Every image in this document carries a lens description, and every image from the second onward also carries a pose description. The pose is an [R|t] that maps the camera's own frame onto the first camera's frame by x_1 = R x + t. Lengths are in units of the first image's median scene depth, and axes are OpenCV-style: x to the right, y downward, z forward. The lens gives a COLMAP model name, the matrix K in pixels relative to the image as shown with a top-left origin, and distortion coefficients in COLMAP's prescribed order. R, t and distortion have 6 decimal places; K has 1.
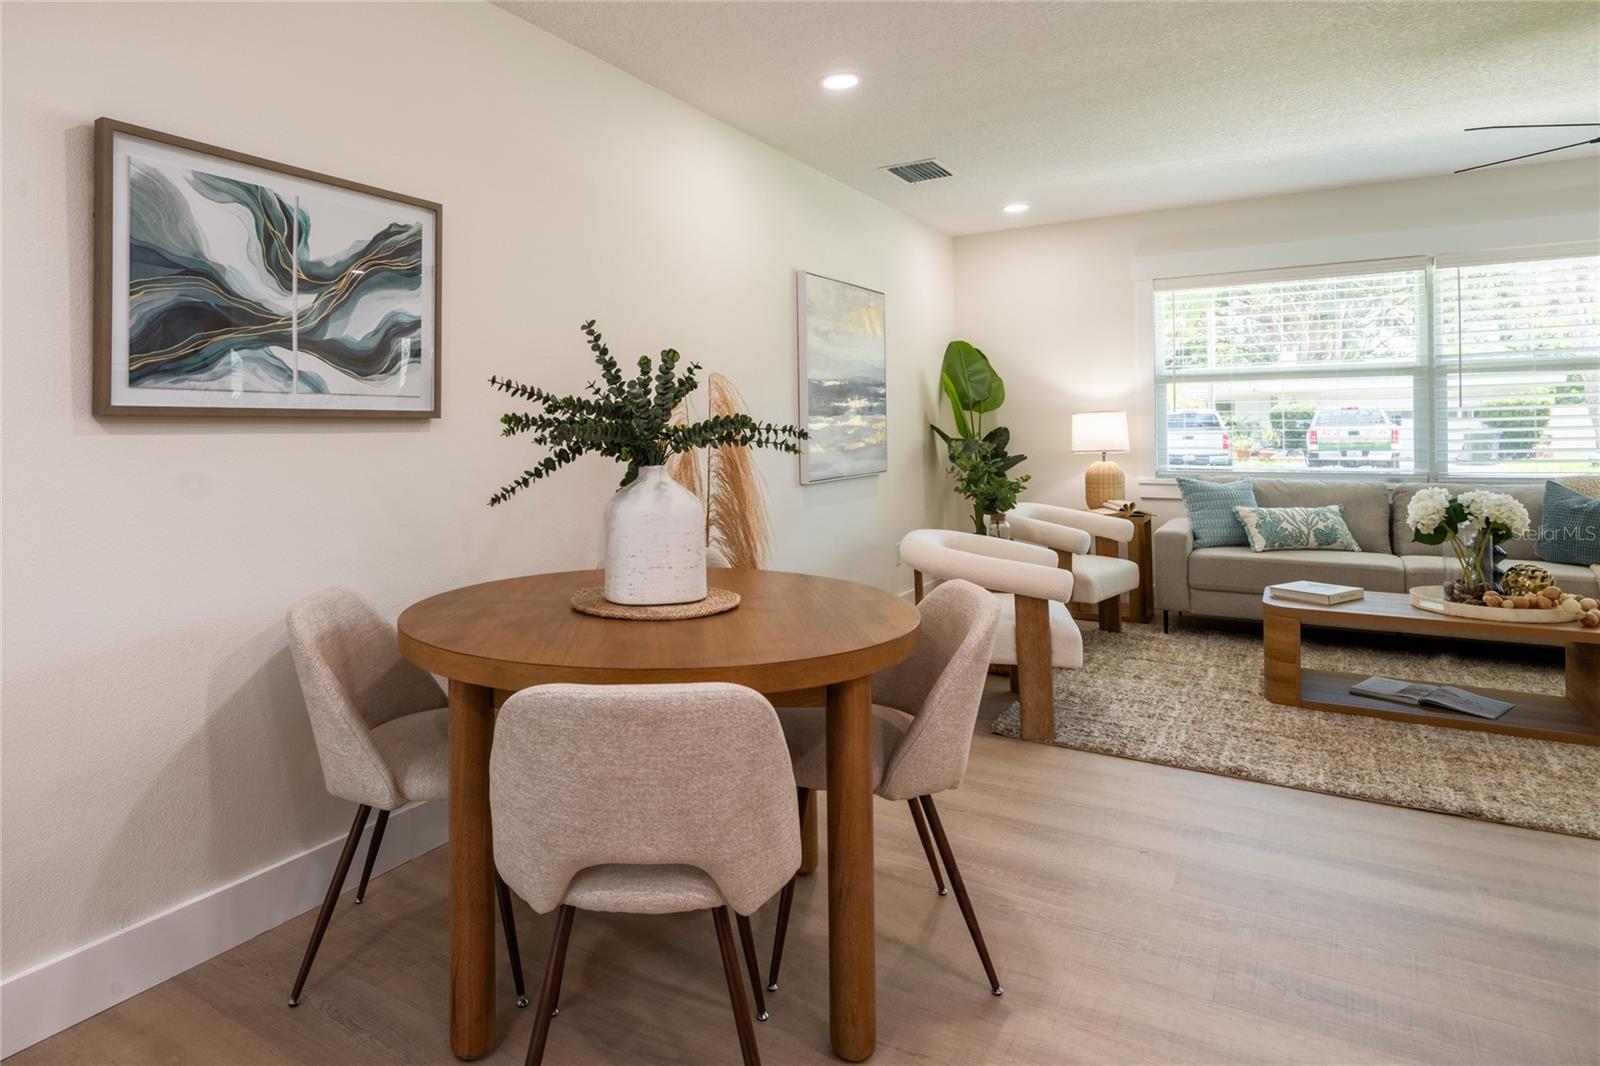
lens RADIAL K [[944.0, 0, 638.6], [0, 944.0, 425.6], [0, 0, 1]] dist [0.000111, -0.011688]
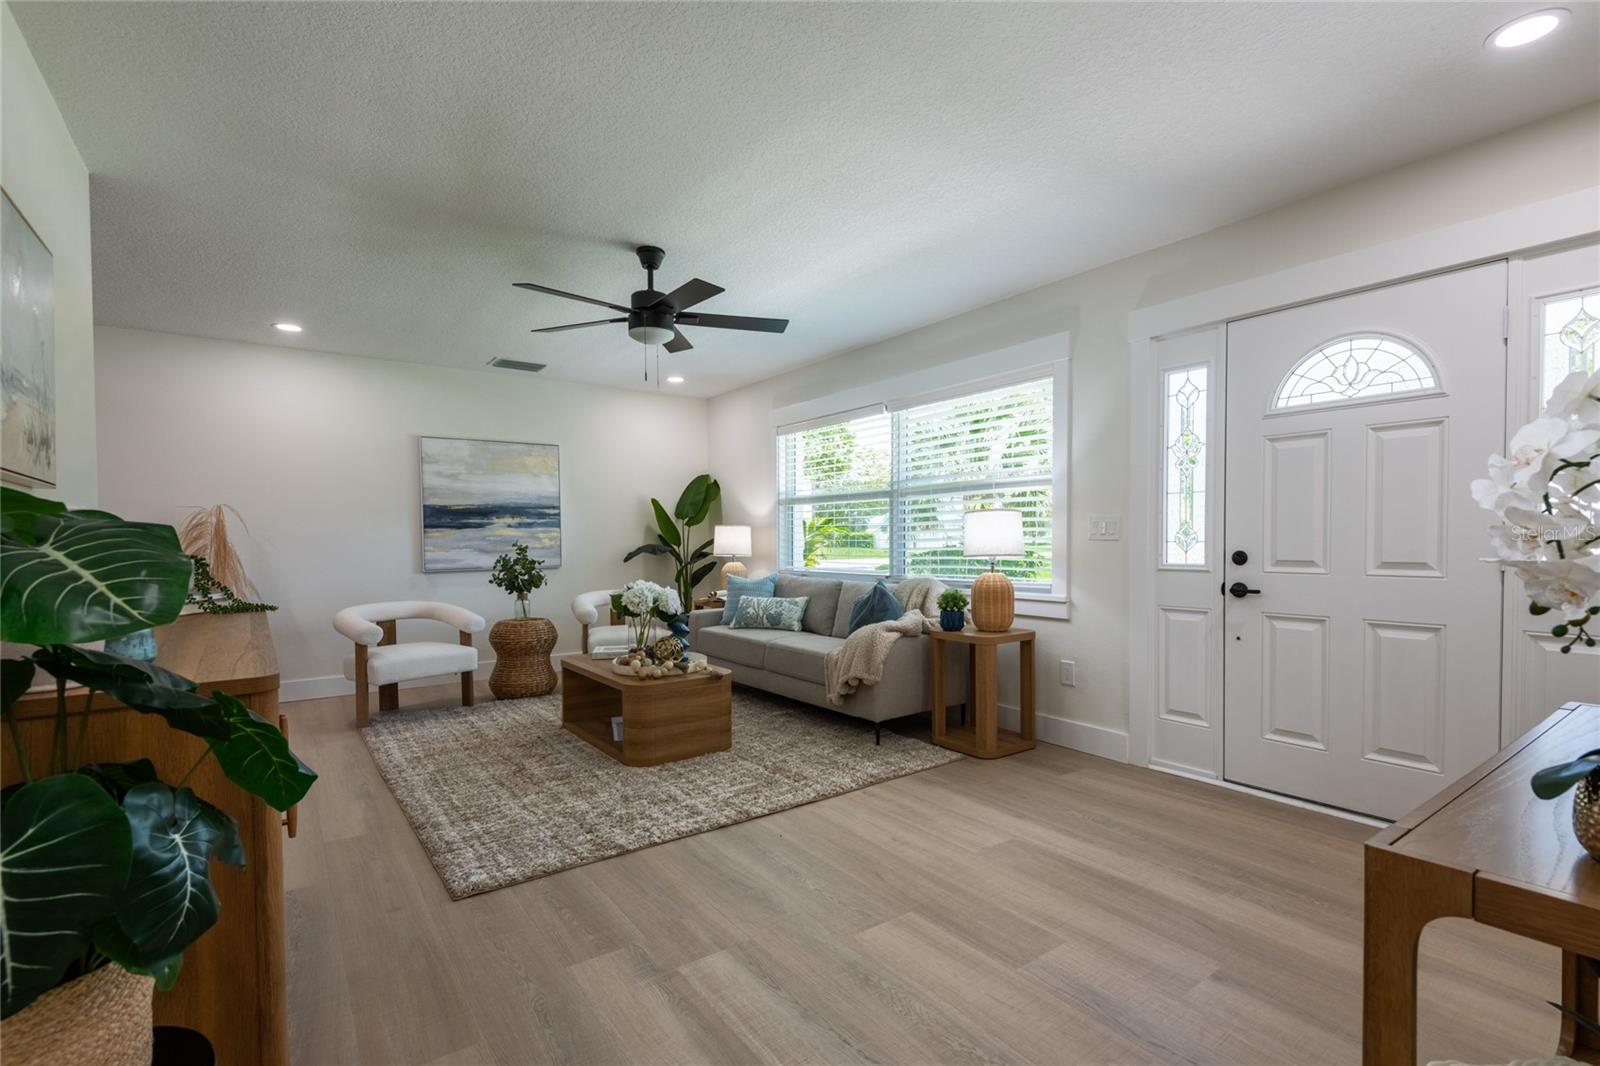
lens RADIAL K [[738.3, 0, 812.2], [0, 738.3, 544.5], [0, 0, 1]] dist [0.037201, -0.024866]
pose [[0.949225, 0.009139, -0.314465, 1.053887], [-0.006137, 0.999926, 0.010535, 0.000083], [0.314538, -0.008070, 0.949210, 0.017228]]
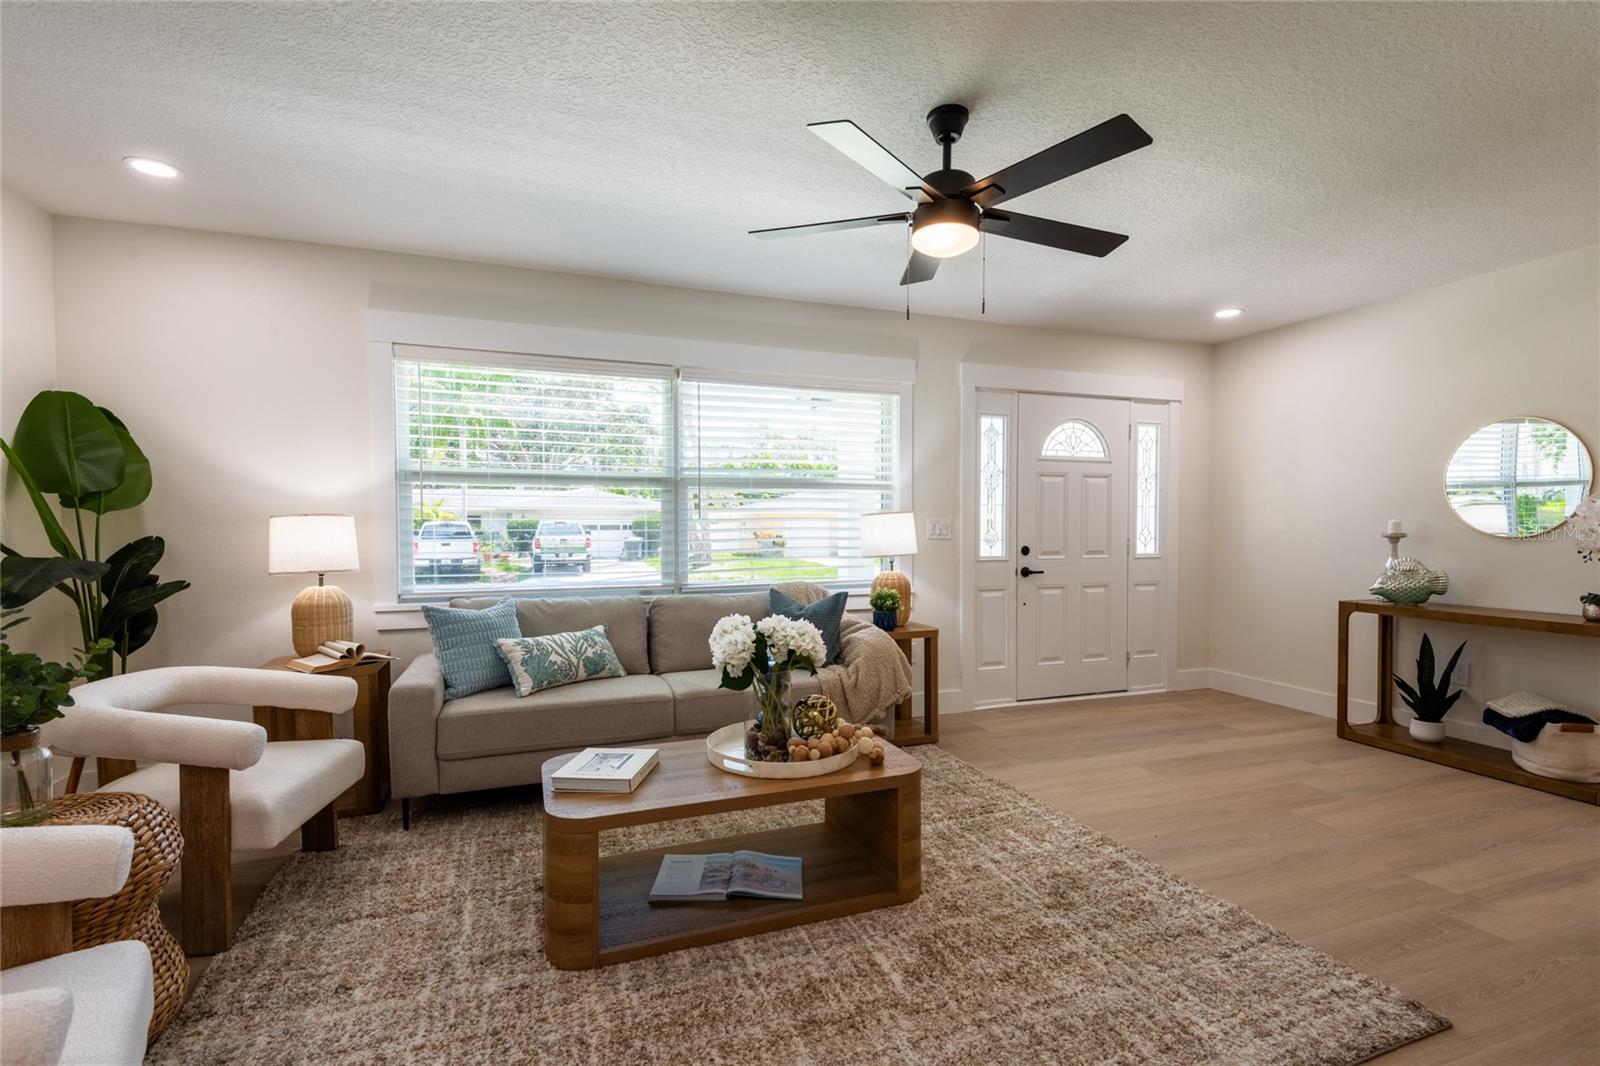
lens RADIAL K [[738.3, 0, 812.2], [0, 738.3, 544.5], [0, 0, 1]] dist [0.037201, -0.024866]
pose [[0.553616, -0.006277, 0.832749, 0.260639], [-0.005127, 0.999927, 0.010946, -0.000984], [-0.832757, -0.010329, 0.553543, 0.434287]]
